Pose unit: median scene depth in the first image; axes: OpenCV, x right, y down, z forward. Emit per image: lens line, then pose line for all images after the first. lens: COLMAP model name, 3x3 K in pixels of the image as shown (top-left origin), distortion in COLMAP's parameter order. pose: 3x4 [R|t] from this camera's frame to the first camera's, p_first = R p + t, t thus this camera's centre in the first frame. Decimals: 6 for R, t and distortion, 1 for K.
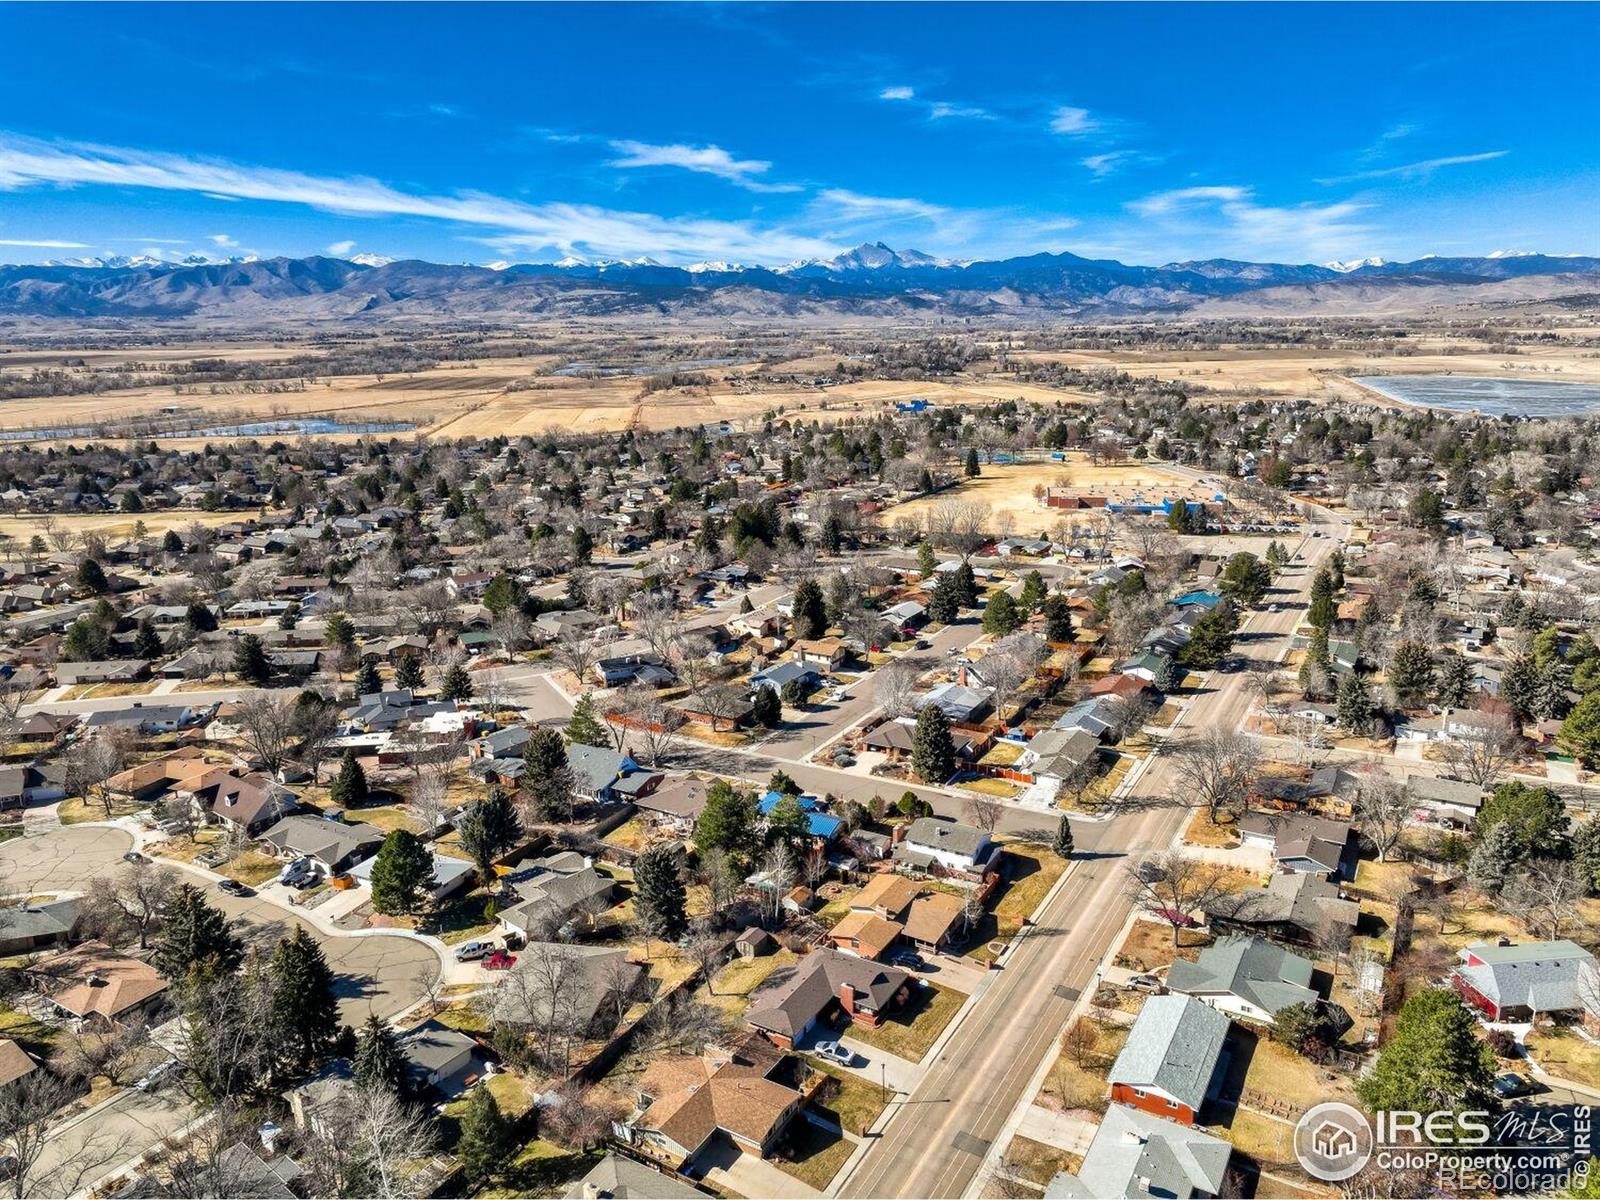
lens RADIAL K [[1120.2, 0, 800.0], [0, 1120.2, 600.0], [0, 0, 1]] dist [-0.003499, 0.020737]
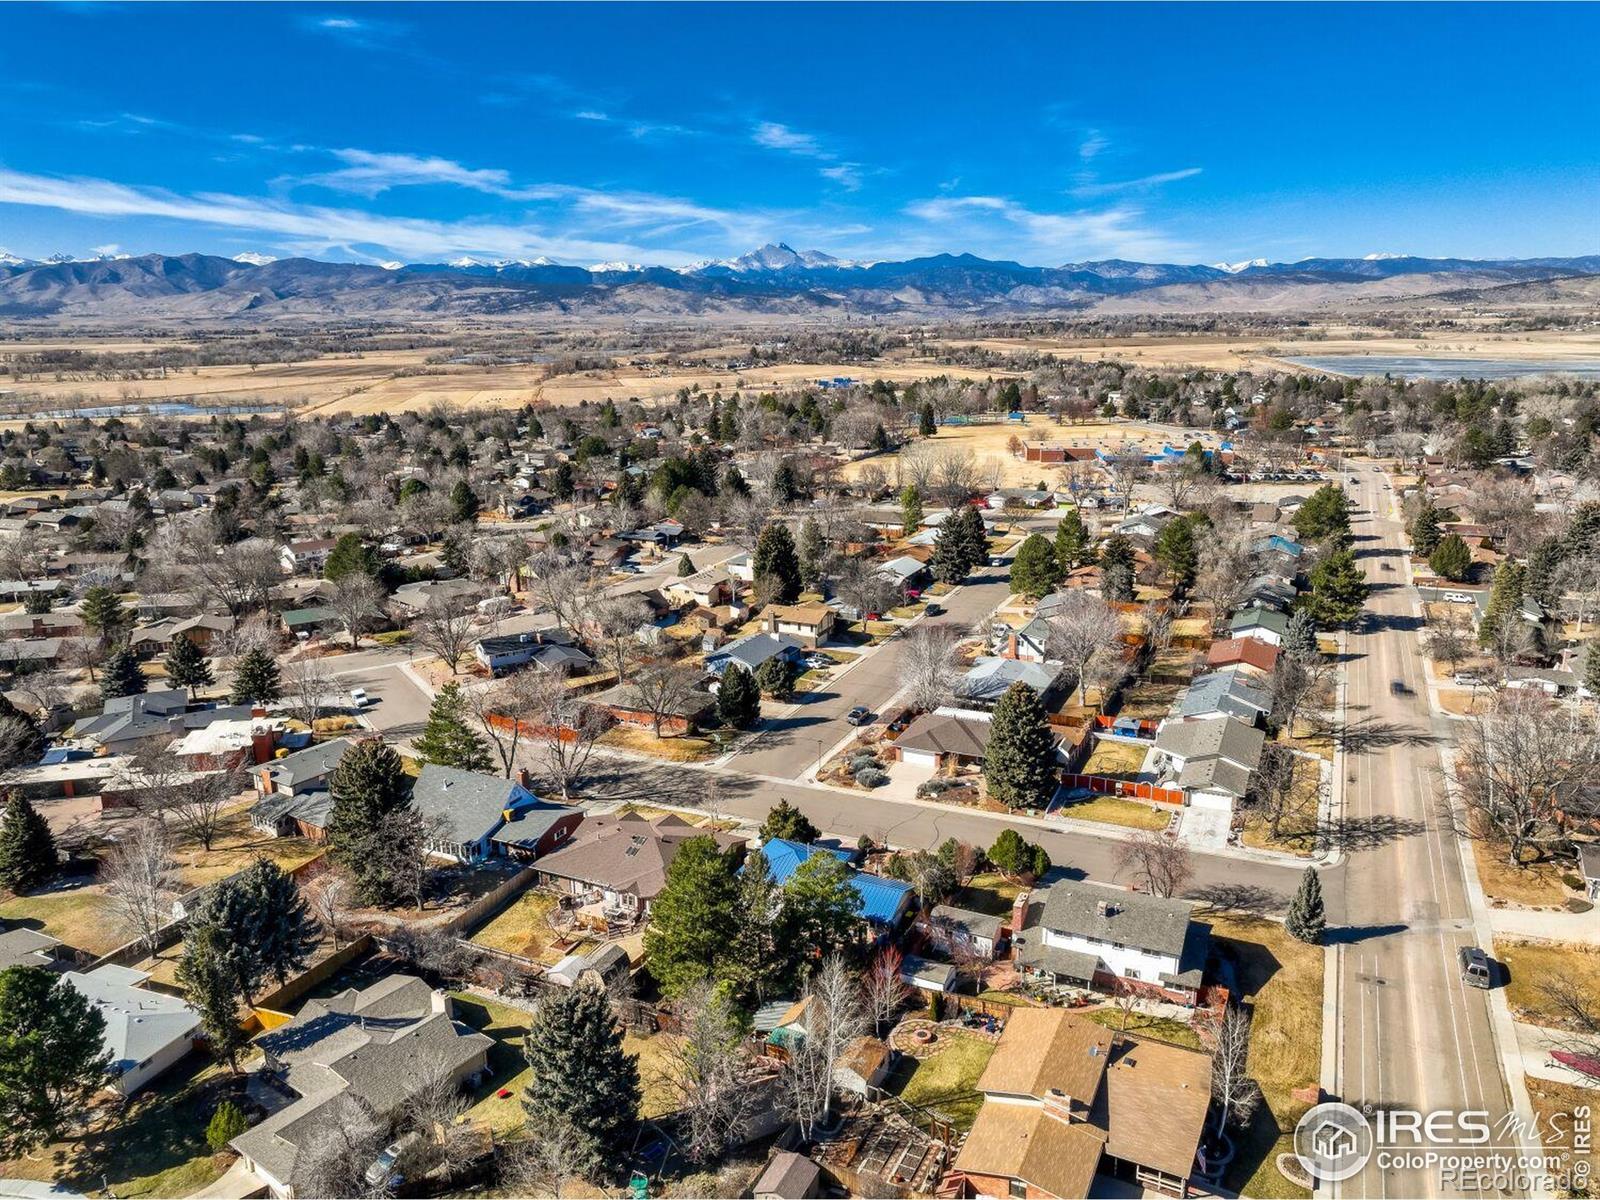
lens RADIAL K [[1124.2, 0, 802.0], [0, 1124.2, 593.9], [0, 0, 1]] dist [-0.011044, 0.029774]
pose [[0.996380, -0.021746, 0.082179, -0.021246], [0.022351, 0.999729, -0.006451, 0.019037], [-0.082016, 0.008264, 0.996597, 0.162352]]
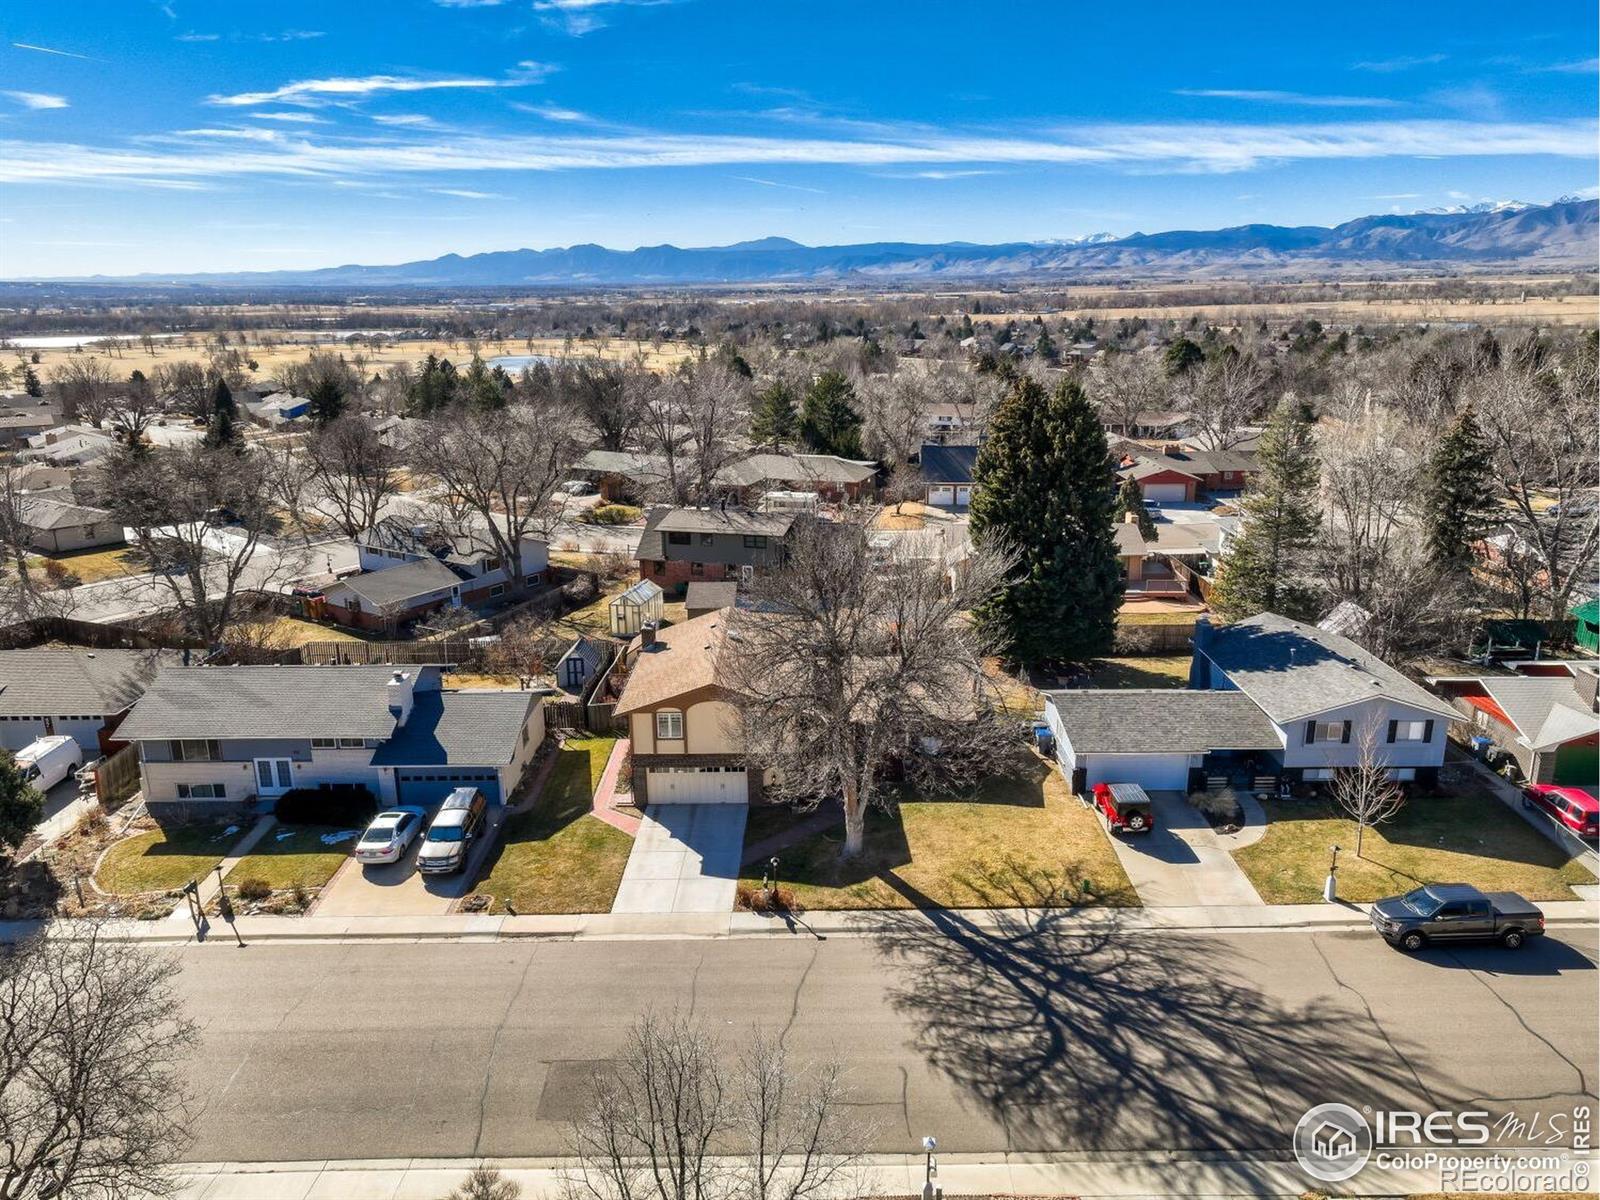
lens RADIAL K [[1124.2, 0, 802.0], [0, 1124.2, 593.9], [0, 0, 1]] dist [-0.011044, 0.029774]
pose [[0.496033, 0.233584, -0.836295, 0.100924], [-0.203618, 0.967572, 0.149478, -0.000618], [0.844092, 0.096139, 0.527510, 0.504804]]
